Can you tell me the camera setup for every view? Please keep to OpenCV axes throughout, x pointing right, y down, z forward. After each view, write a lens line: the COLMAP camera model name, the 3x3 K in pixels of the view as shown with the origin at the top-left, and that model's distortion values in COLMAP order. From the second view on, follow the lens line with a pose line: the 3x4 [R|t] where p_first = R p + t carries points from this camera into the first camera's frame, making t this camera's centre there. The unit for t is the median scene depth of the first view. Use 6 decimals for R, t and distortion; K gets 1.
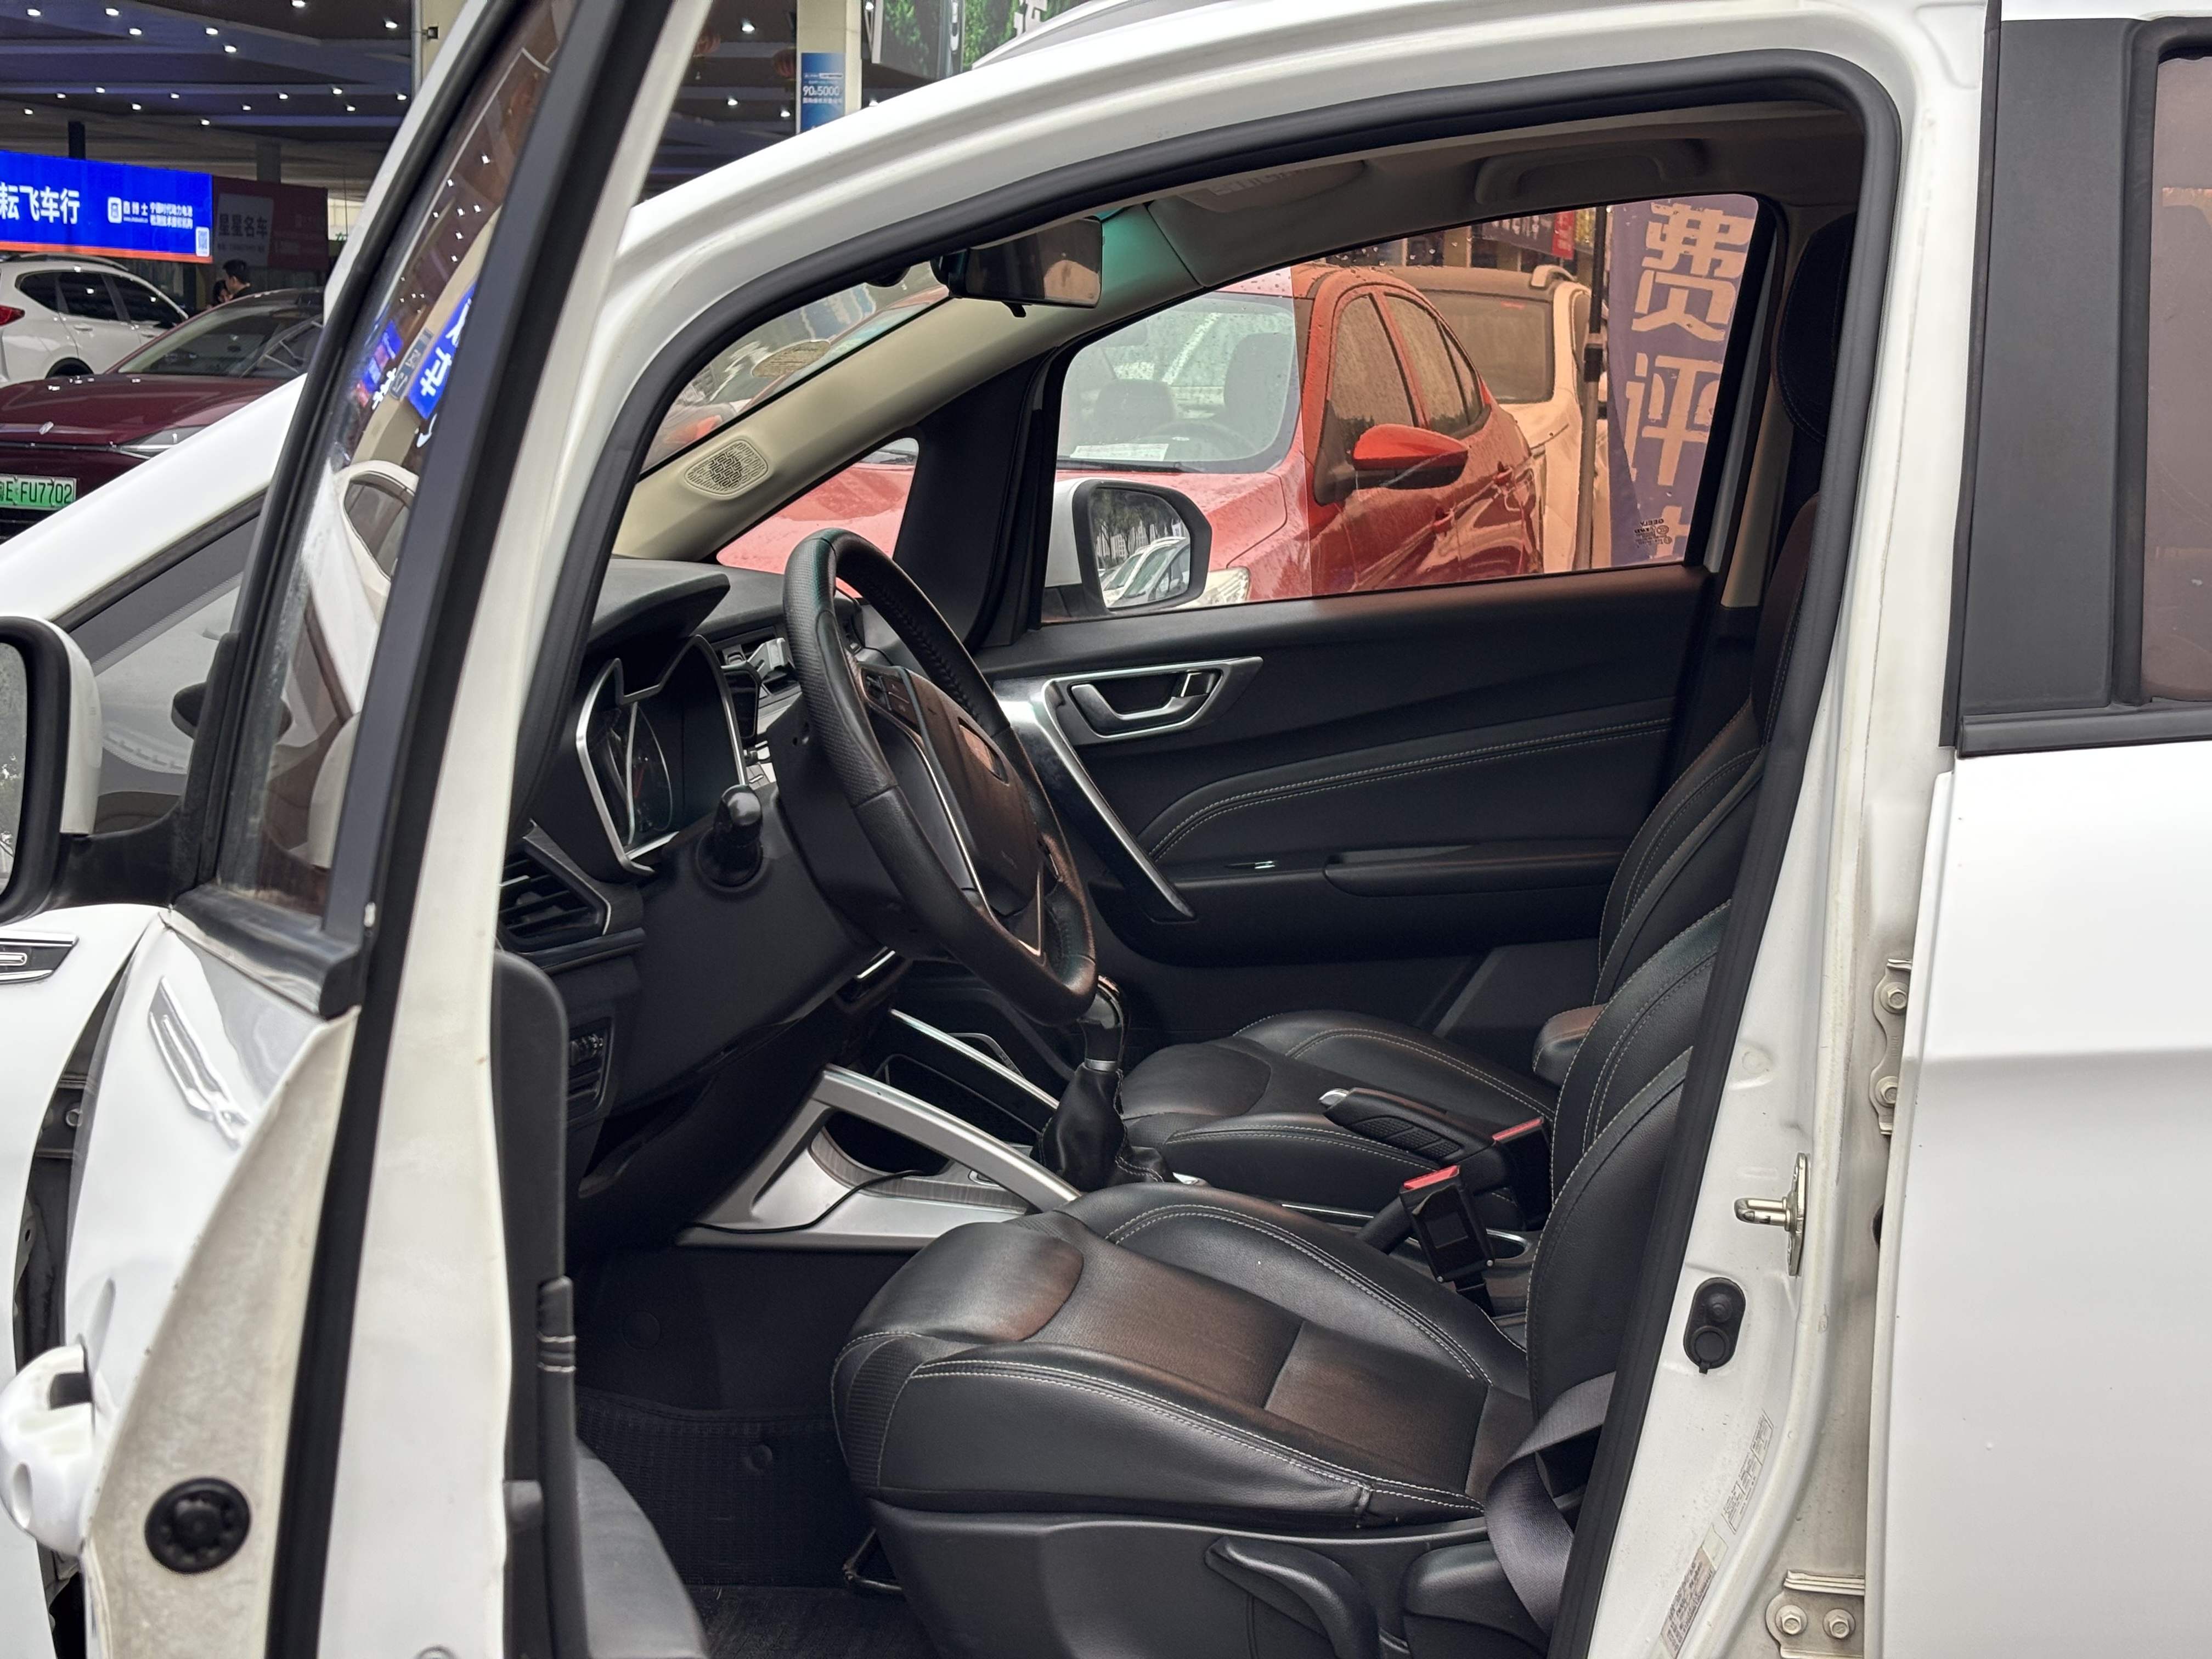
lens RADIAL K [[3307.6, 0, 1089.1], [0, 3307.6, 826.9], [0, 0, 1]] dist [0.253000, -0.991049]
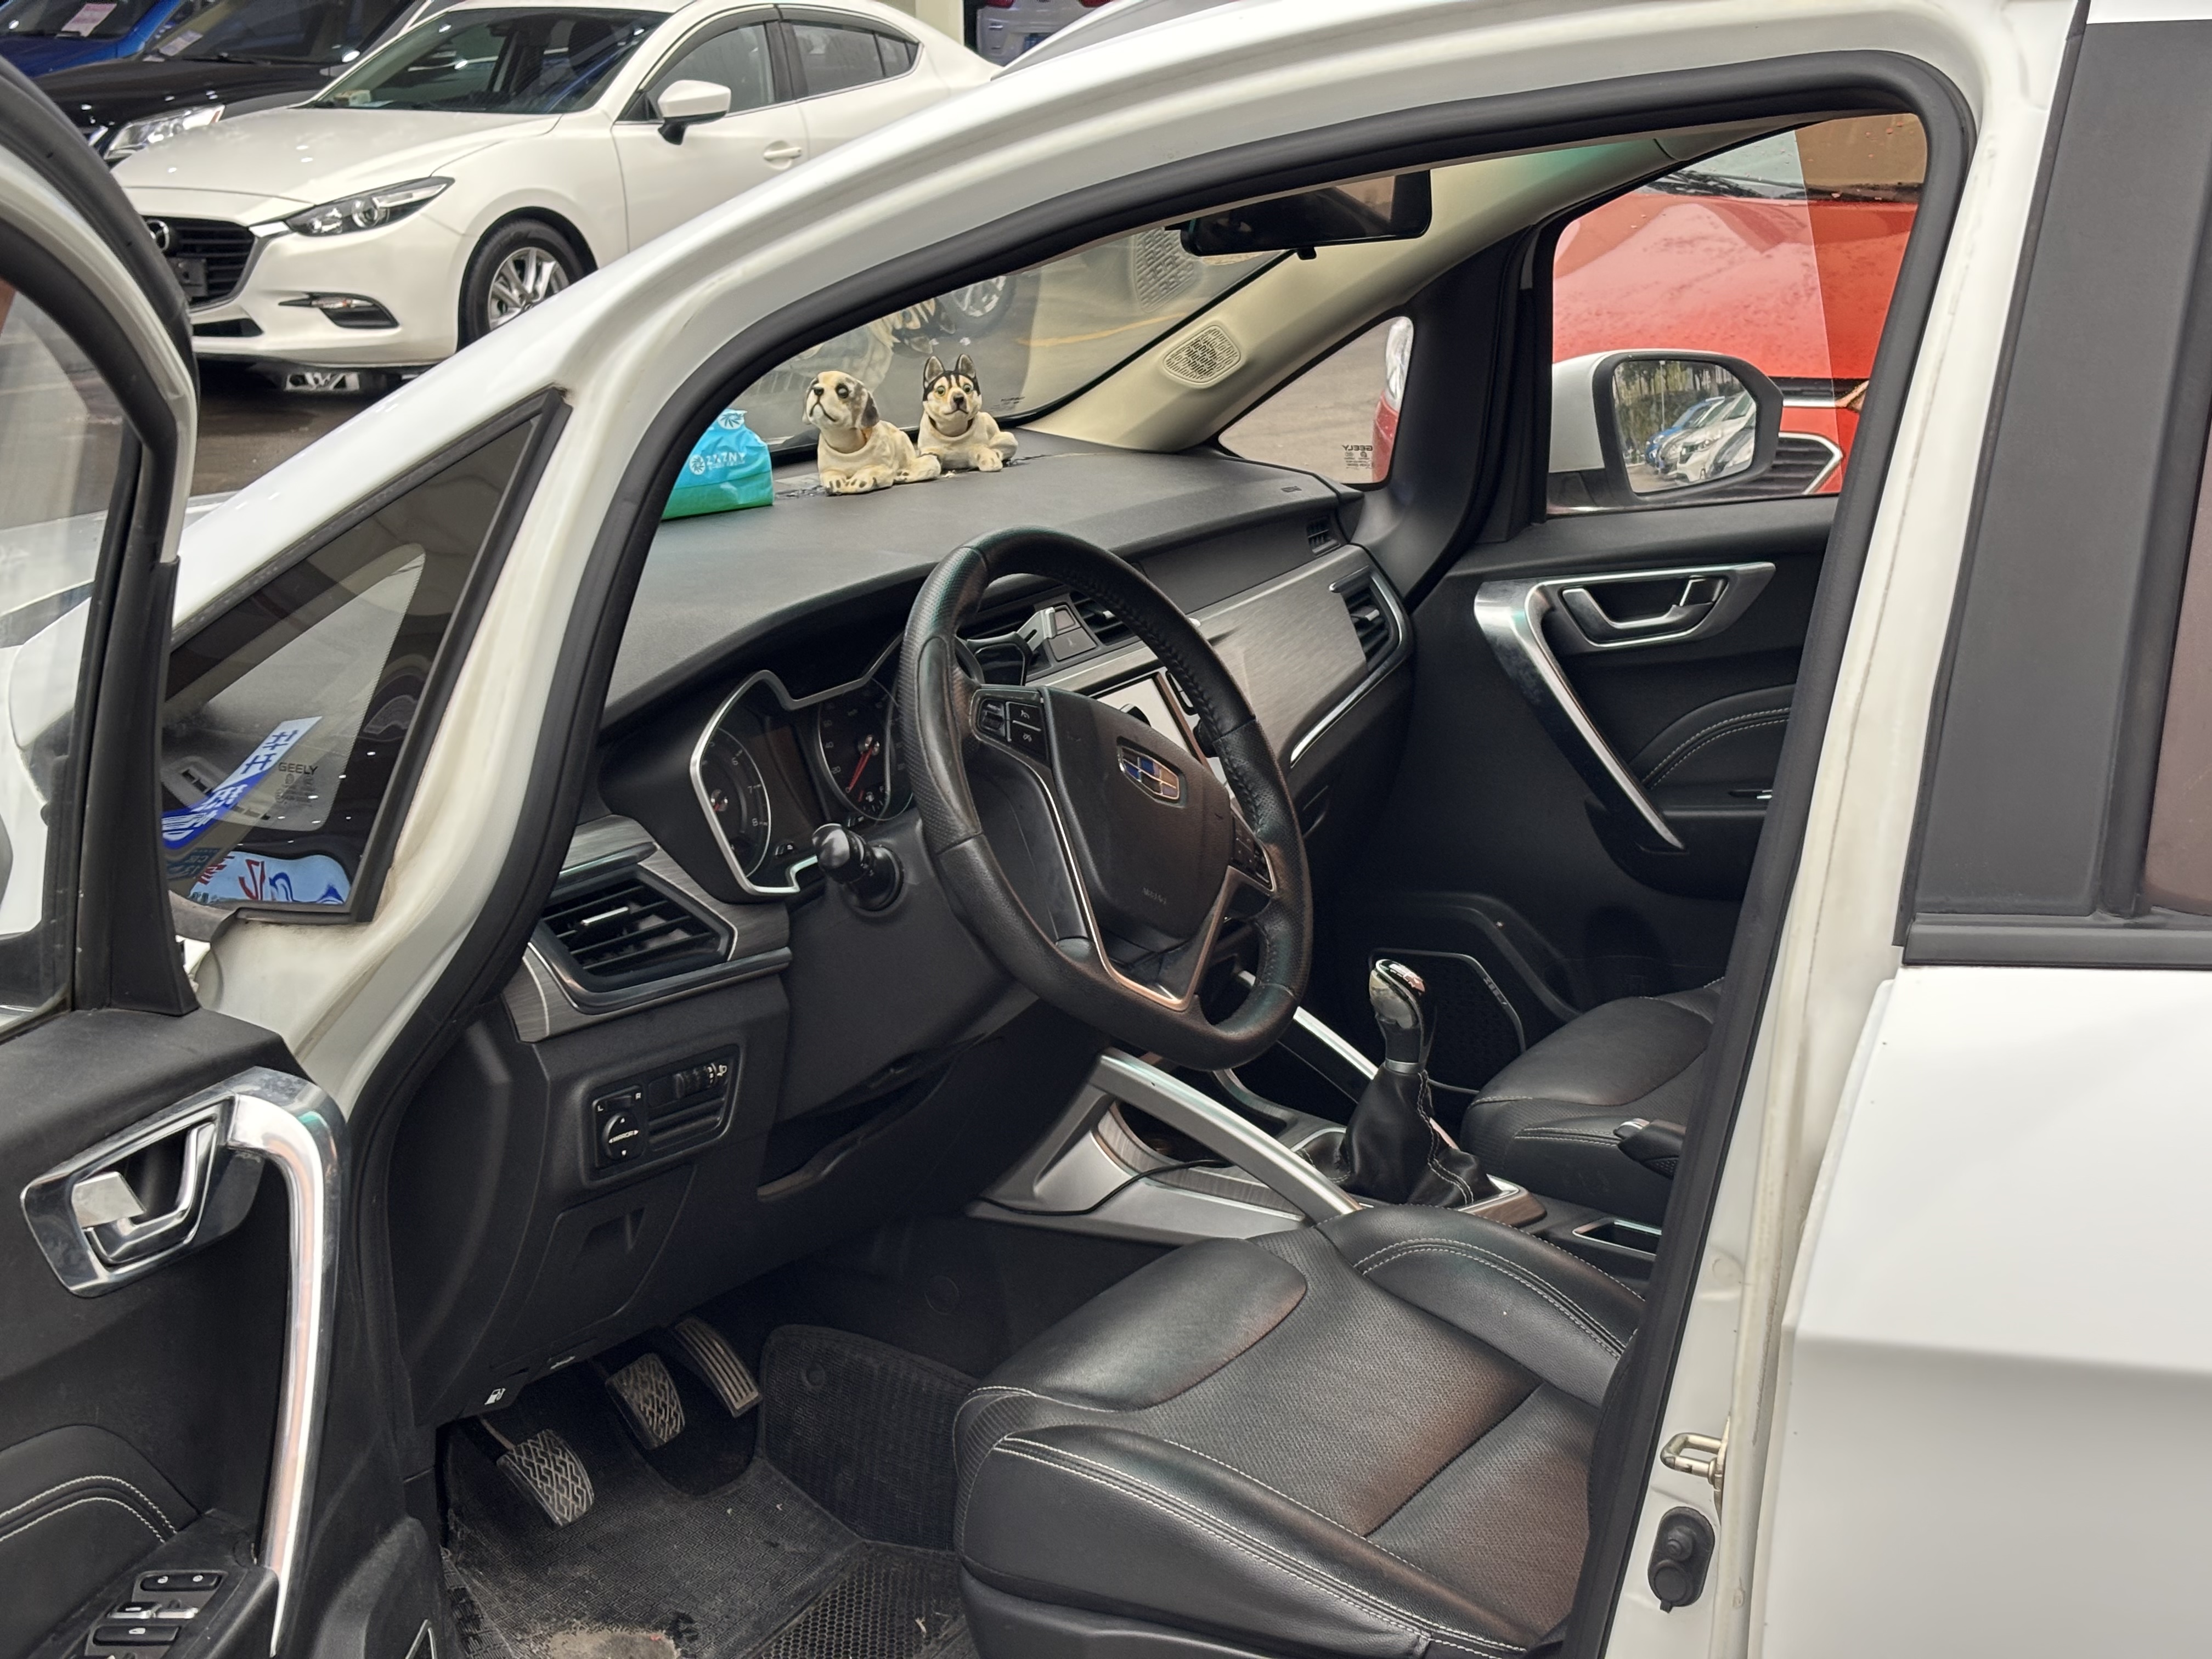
lens RADIAL K [[3307.6, 0, 1089.1], [0, 3307.6, 826.9], [0, 0, 1]] dist [0.253000, -0.991049]
pose [[0.936677, 0.051205, -0.346430, 0.197339], [-0.012911, 0.993629, 0.111956, -0.080048], [0.349956, -0.100394, 0.931371, 0.089988]]
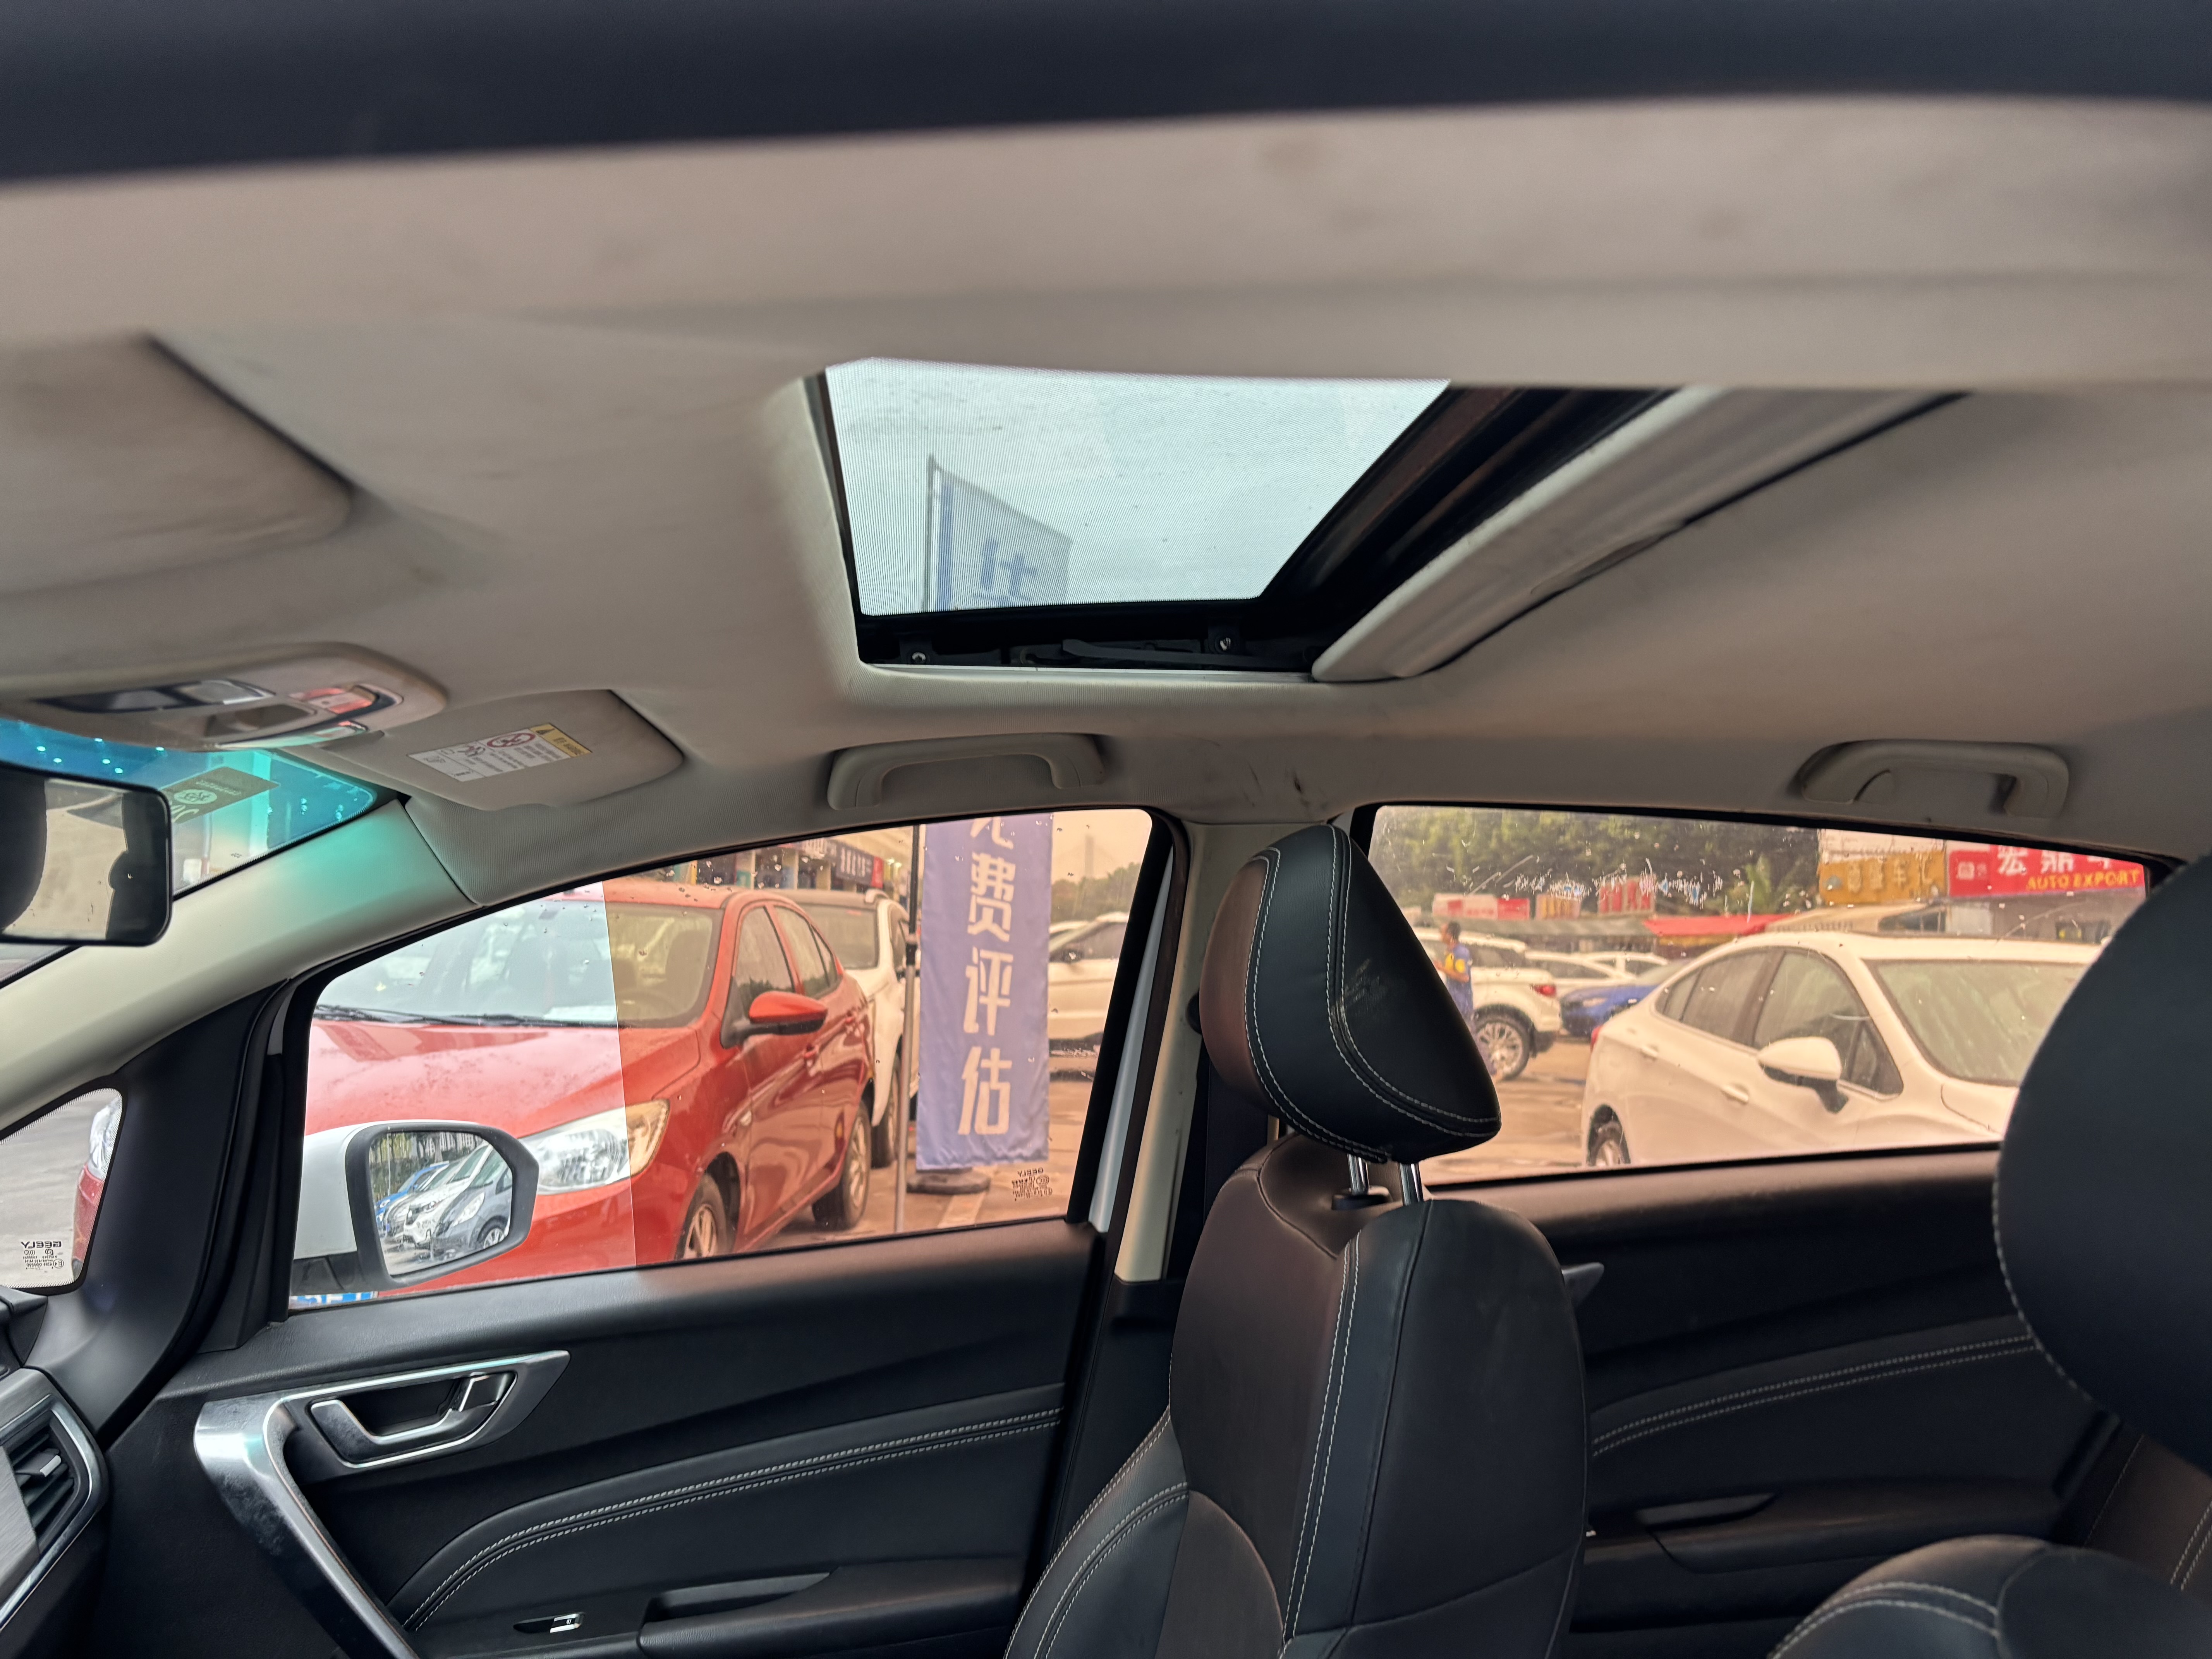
lens RADIAL K [[1582.6, 0, 1116.5], [0, 1582.6, 834.7], [0, 0, 1]] dist [0.005464, -0.041434]
pose [[0.957903, 0.023455, 0.286133, 0.068035], [0.034465, 0.980054, -0.195720, -0.096224], [-0.285016, 0.197342, 0.937988, 0.579469]]
